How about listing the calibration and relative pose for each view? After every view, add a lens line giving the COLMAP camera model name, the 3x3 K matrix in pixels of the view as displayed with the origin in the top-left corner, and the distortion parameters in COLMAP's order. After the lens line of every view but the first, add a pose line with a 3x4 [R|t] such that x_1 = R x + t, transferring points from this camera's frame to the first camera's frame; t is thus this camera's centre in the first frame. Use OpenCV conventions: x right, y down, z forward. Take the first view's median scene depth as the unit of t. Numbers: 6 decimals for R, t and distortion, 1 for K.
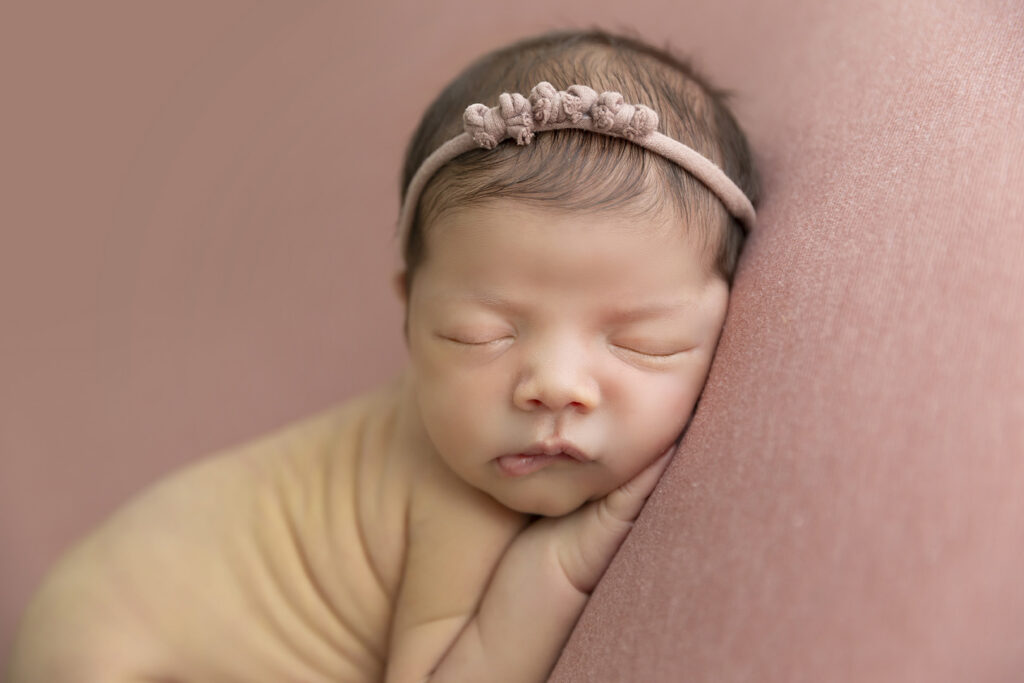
lens RADIAL K [[1450.5, 0, 512.0], [0, 1450.5, 341.5], [0, 0, 1]] dist [-0.012858, -0.015441]
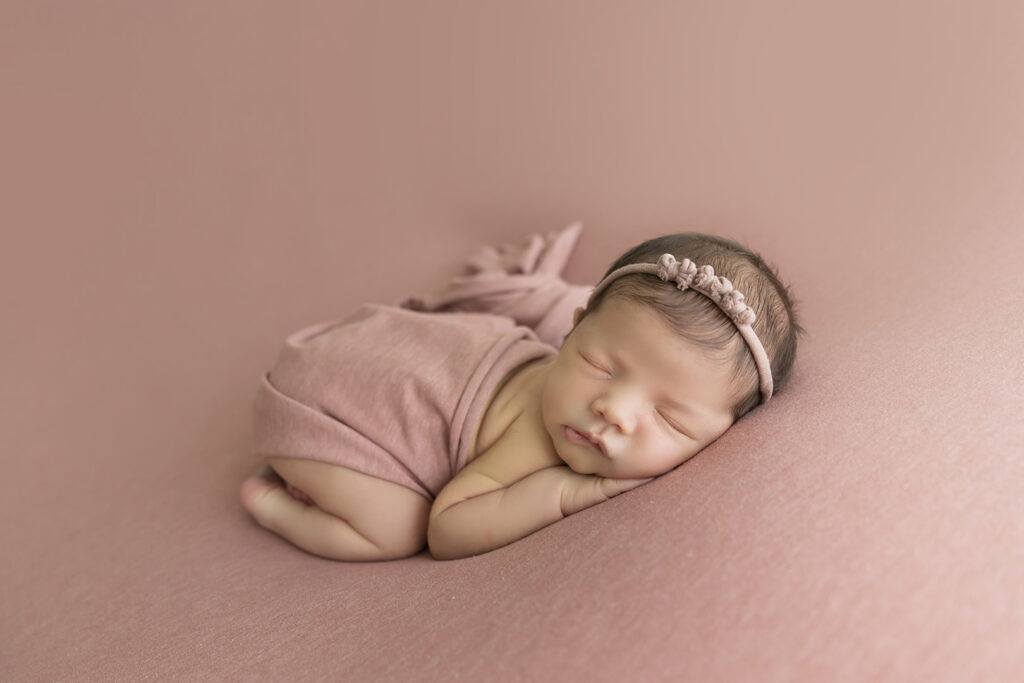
lens RADIAL K [[816.4, 0, 450.3], [0, 816.4, 312.5], [0, 0, 1]] dist [-0.014935, -0.003759]
pose [[0.799664, 0.567646, -0.195743, -0.005783], [-0.571775, 0.819415, 0.040404, 0.009321], [0.183330, 0.079611, 0.979823, -0.030250]]
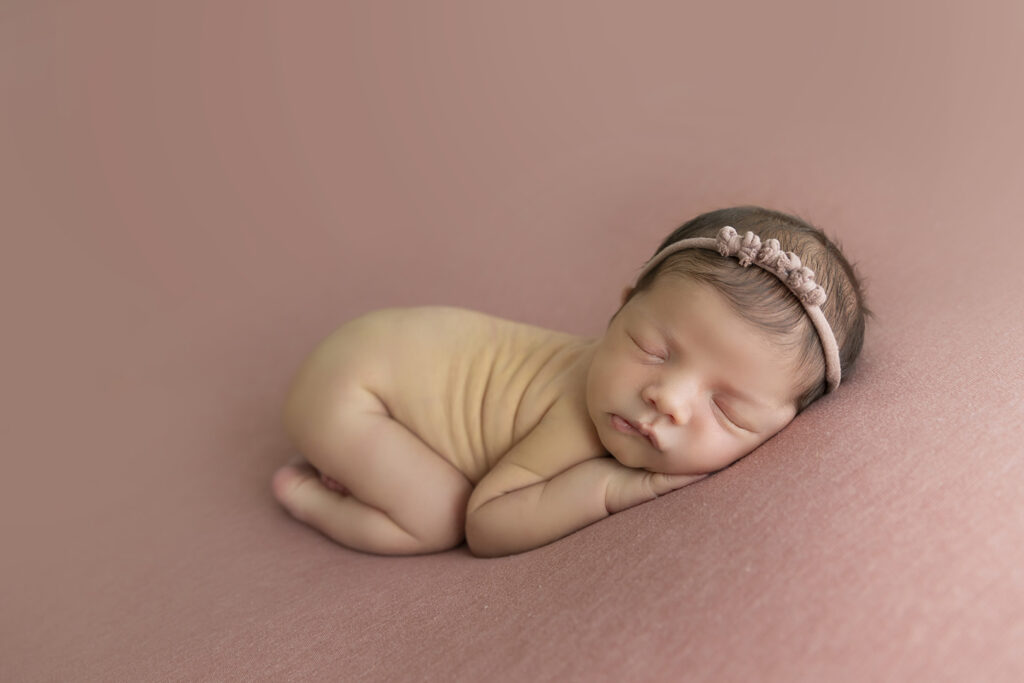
lens RADIAL K [[789.9, 0, 544.1], [0, 789.9, 350.3], [0, 0, 1]] dist [0.048413, -0.000223]
pose [[0.802473, 0.584905, -0.118000, -0.009696], [-0.579102, 0.811098, 0.082217, -0.006315], [0.143799, 0.002357, 0.989604, 0.115000]]
